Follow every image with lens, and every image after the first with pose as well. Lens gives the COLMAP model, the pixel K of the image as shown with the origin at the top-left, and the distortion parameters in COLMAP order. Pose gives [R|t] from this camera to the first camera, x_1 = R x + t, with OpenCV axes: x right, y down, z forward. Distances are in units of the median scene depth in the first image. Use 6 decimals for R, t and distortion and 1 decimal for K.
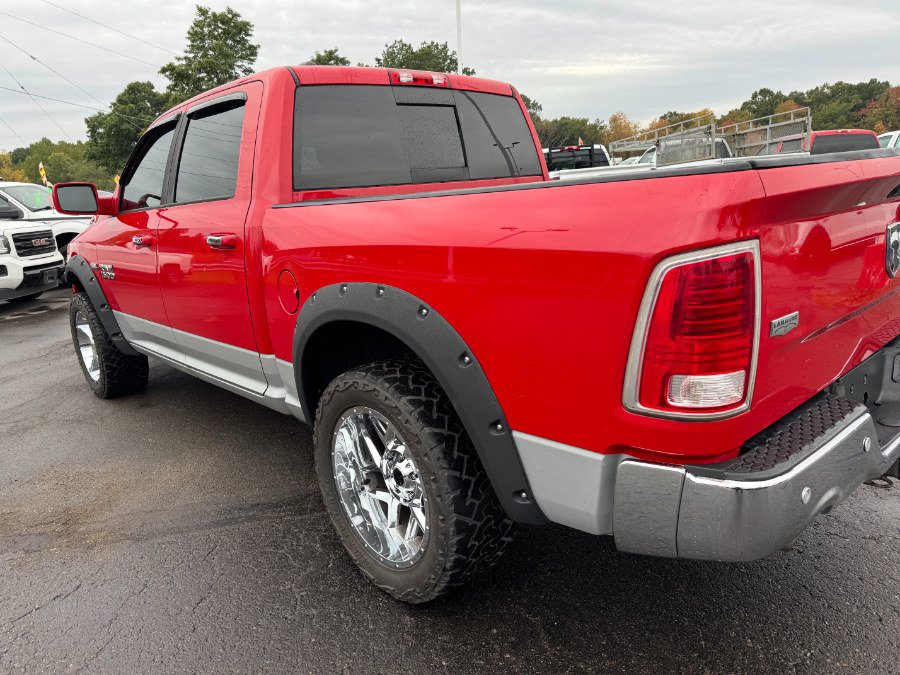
lens RADIAL K [[659.6, 0, 442.6], [0, 659.6, 336.1], [0, 0, 1]] dist [0.006208, -0.007073]
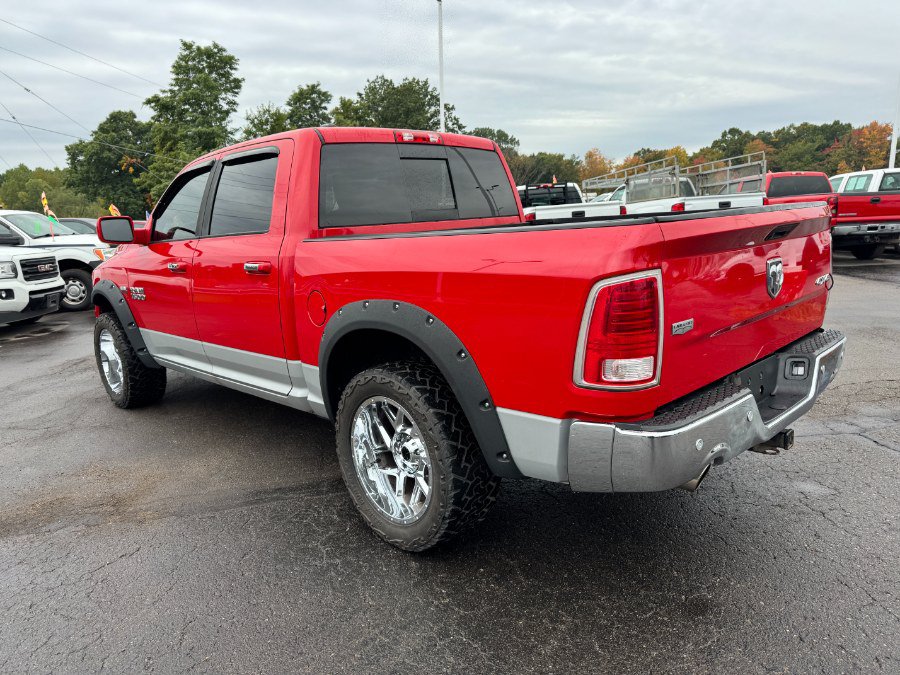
lens RADIAL K [[669.5, 0, 437.2], [0, 669.5, 329.8], [0, 0, 1]] dist [0.003614, 0.002486]
pose [[0.999628, 0.007477, 0.026242, -0.022803], [-0.006000, 0.998416, -0.055937, 0.026146], [-0.026619, 0.055759, 0.998089, -0.163820]]
